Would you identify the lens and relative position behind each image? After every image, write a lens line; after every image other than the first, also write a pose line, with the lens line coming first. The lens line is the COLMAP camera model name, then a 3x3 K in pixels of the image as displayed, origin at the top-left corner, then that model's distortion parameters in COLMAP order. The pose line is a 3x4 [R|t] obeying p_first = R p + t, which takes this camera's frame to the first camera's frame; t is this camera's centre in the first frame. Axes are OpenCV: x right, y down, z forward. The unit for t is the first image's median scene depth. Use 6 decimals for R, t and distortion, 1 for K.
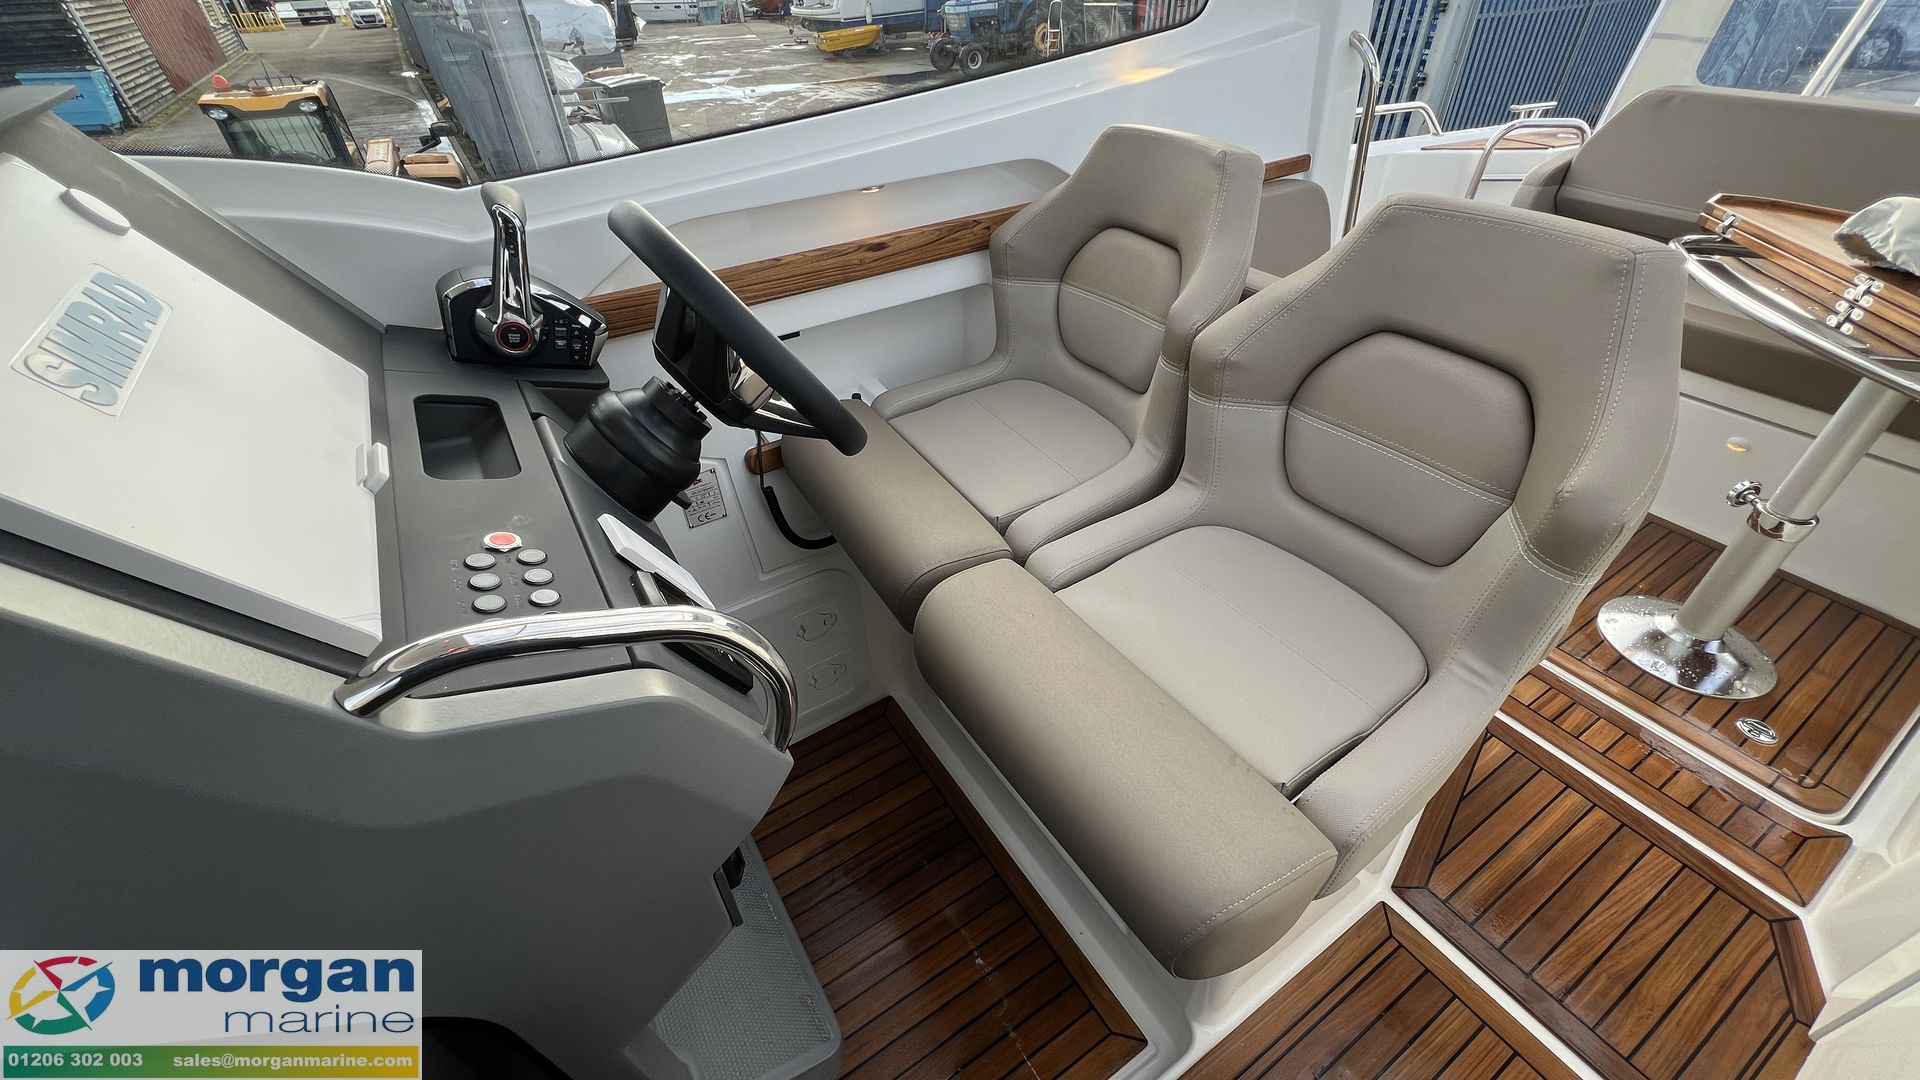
lens RADIAL K [[767.1, 0, 958.3], [0, 767.1, 537.1], [0, 0, 1]] dist [-0.001667, -0.000821]
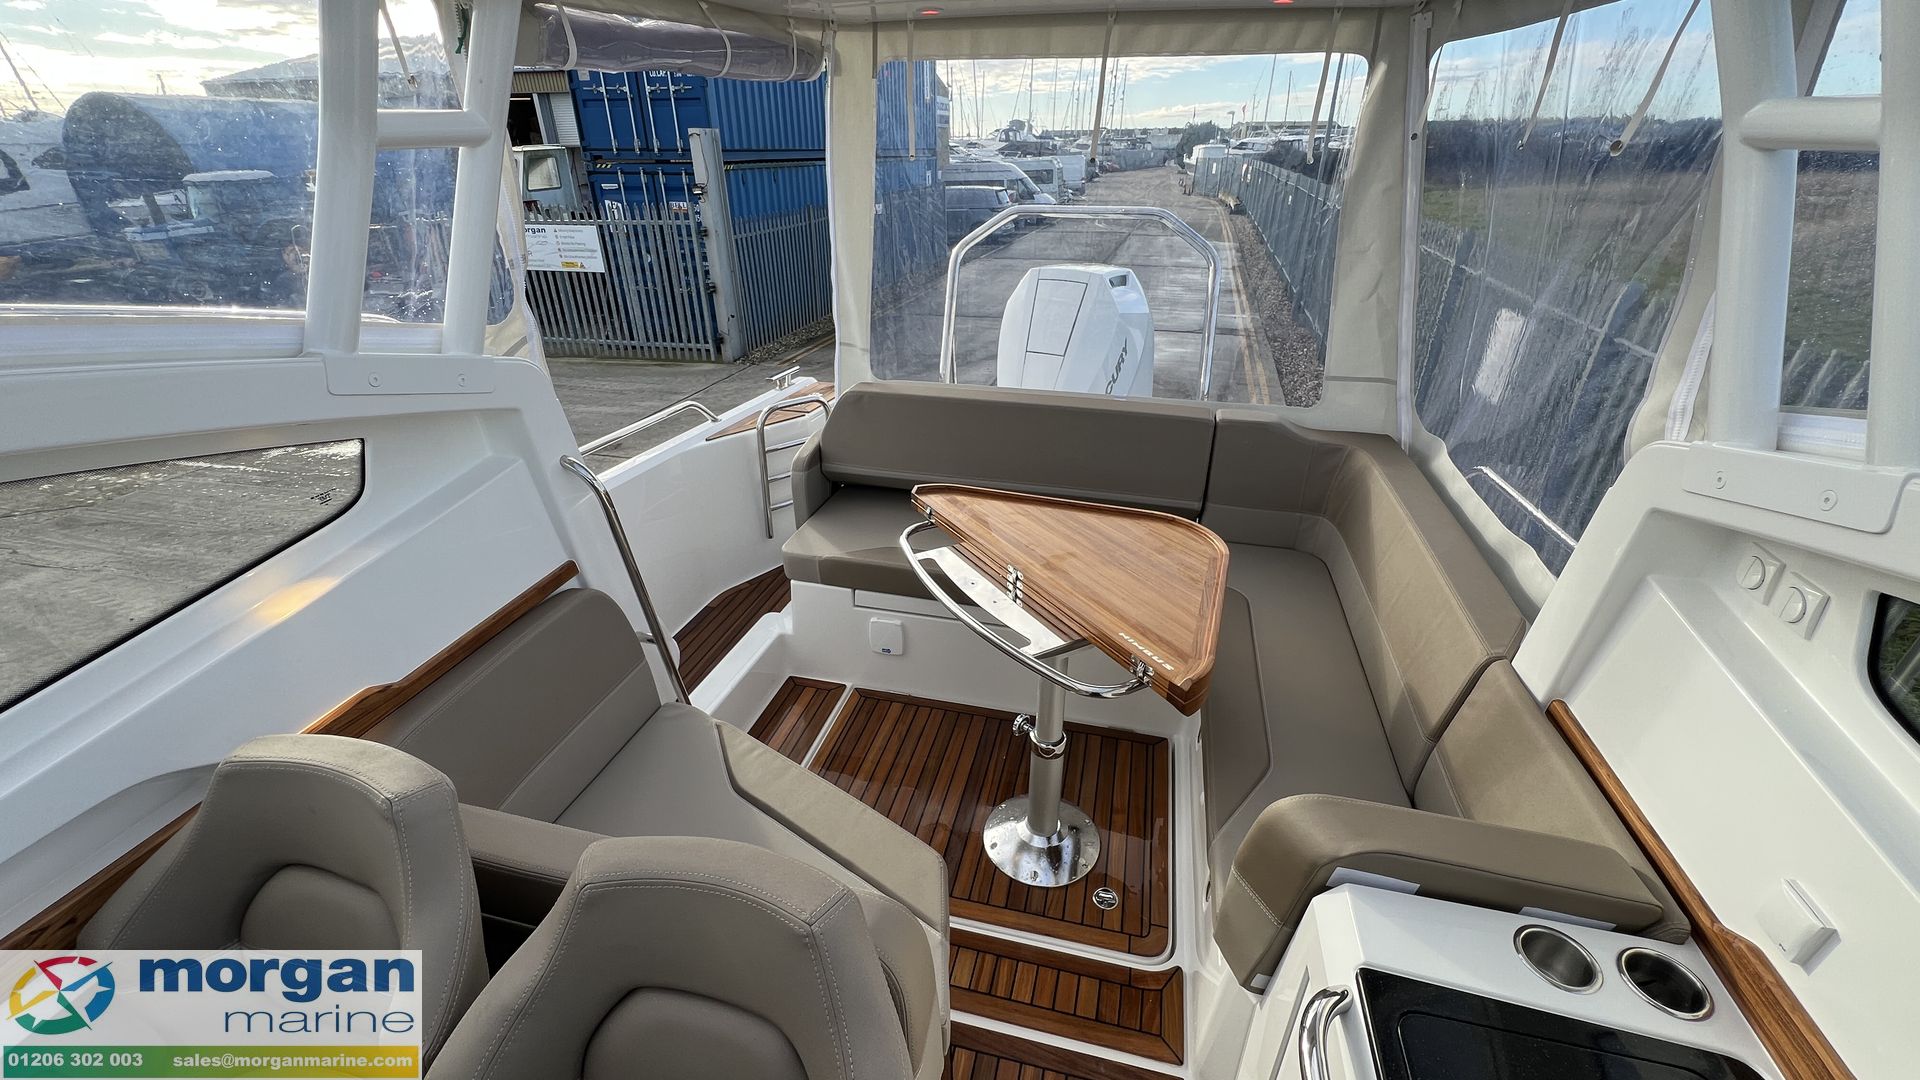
lens RADIAL K [[768.4, 0, 955.9], [0, 768.4, 540.3], [0, 0, 1]] dist [0.000423, -0.000083]
pose [[0.724603, -0.300263, 0.620316, 0.225335], [0.412089, 0.910231, -0.040774, -0.295957], [-0.552388, 0.285171, 0.783292, -0.023228]]
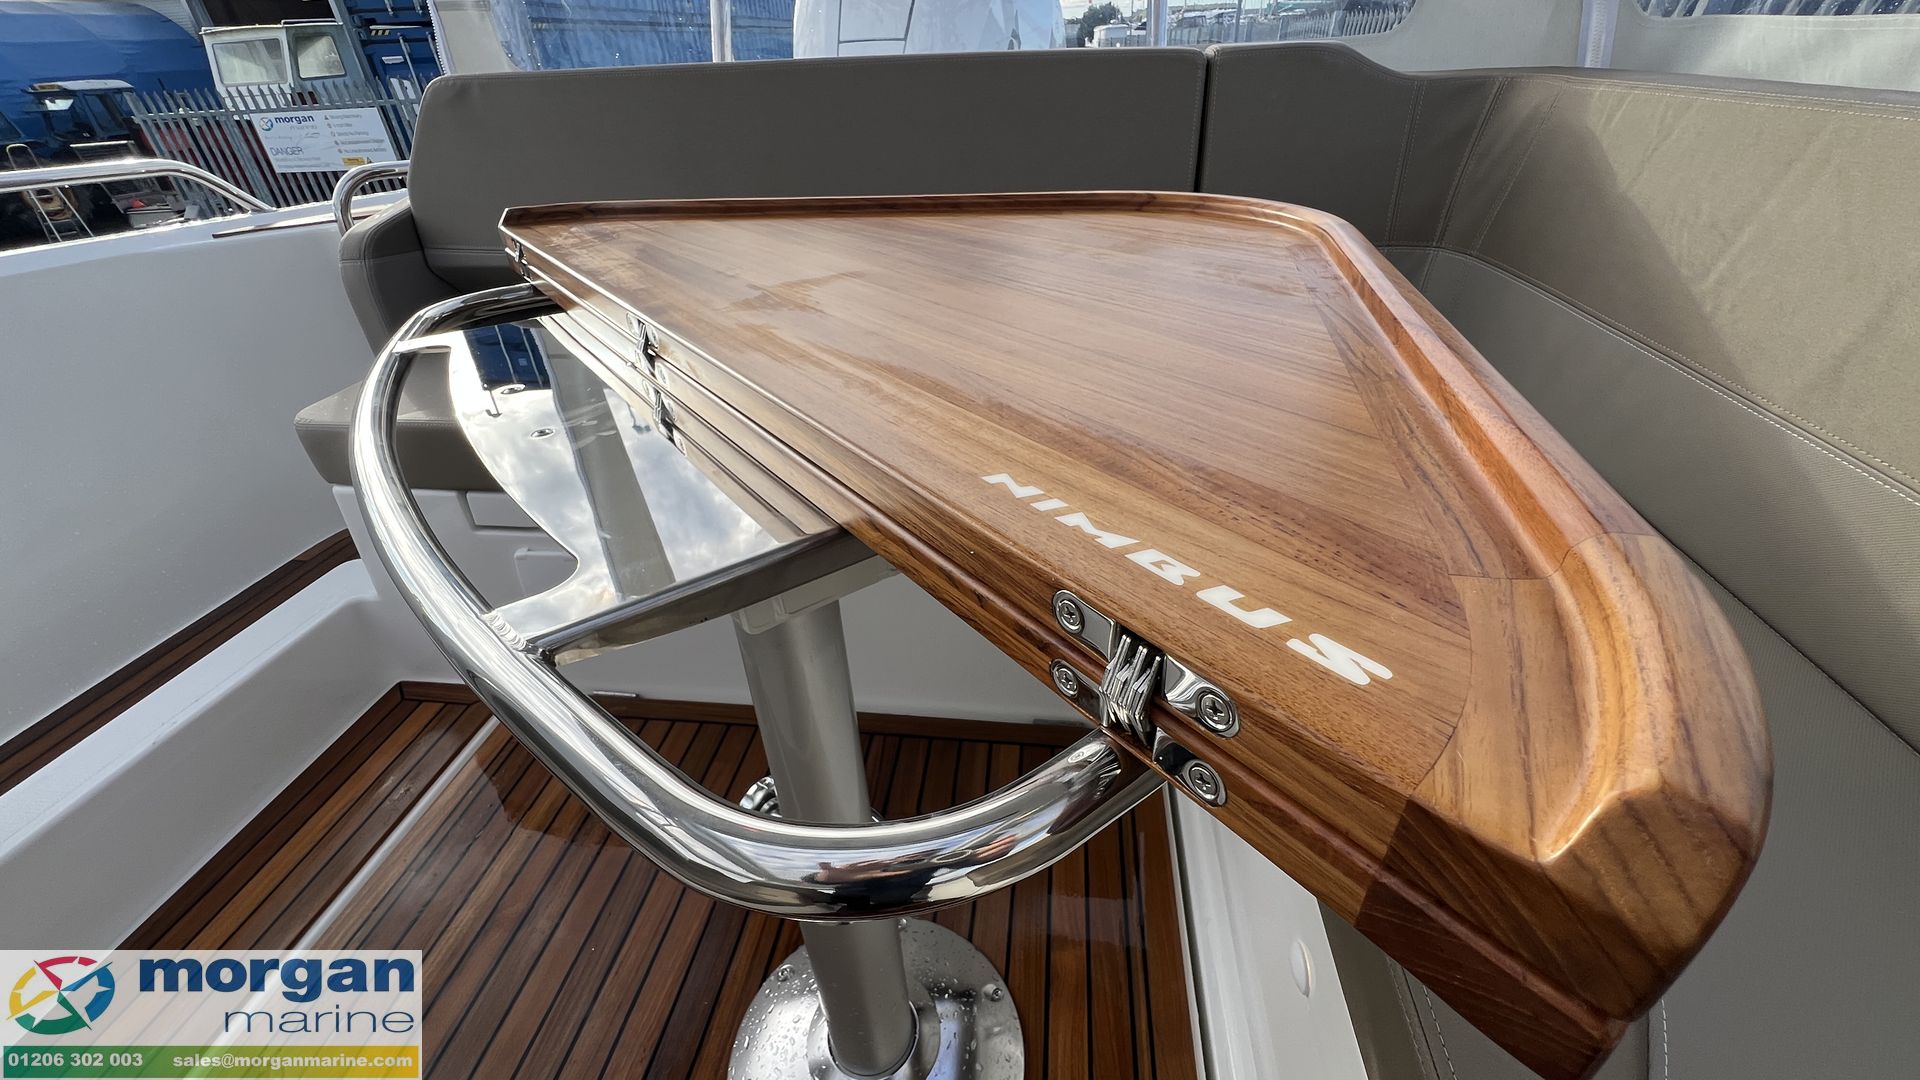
lens RADIAL K [[767.1, 0, 958.3], [0, 767.1, 537.1], [0, 0, 1]] dist [-0.001667, -0.000821]
pose [[0.636267, -0.419787, 0.647258, 0.797609], [0.492965, 0.866595, 0.077448, -0.153082], [-0.593423, 0.269799, 0.758326, 0.511463]]
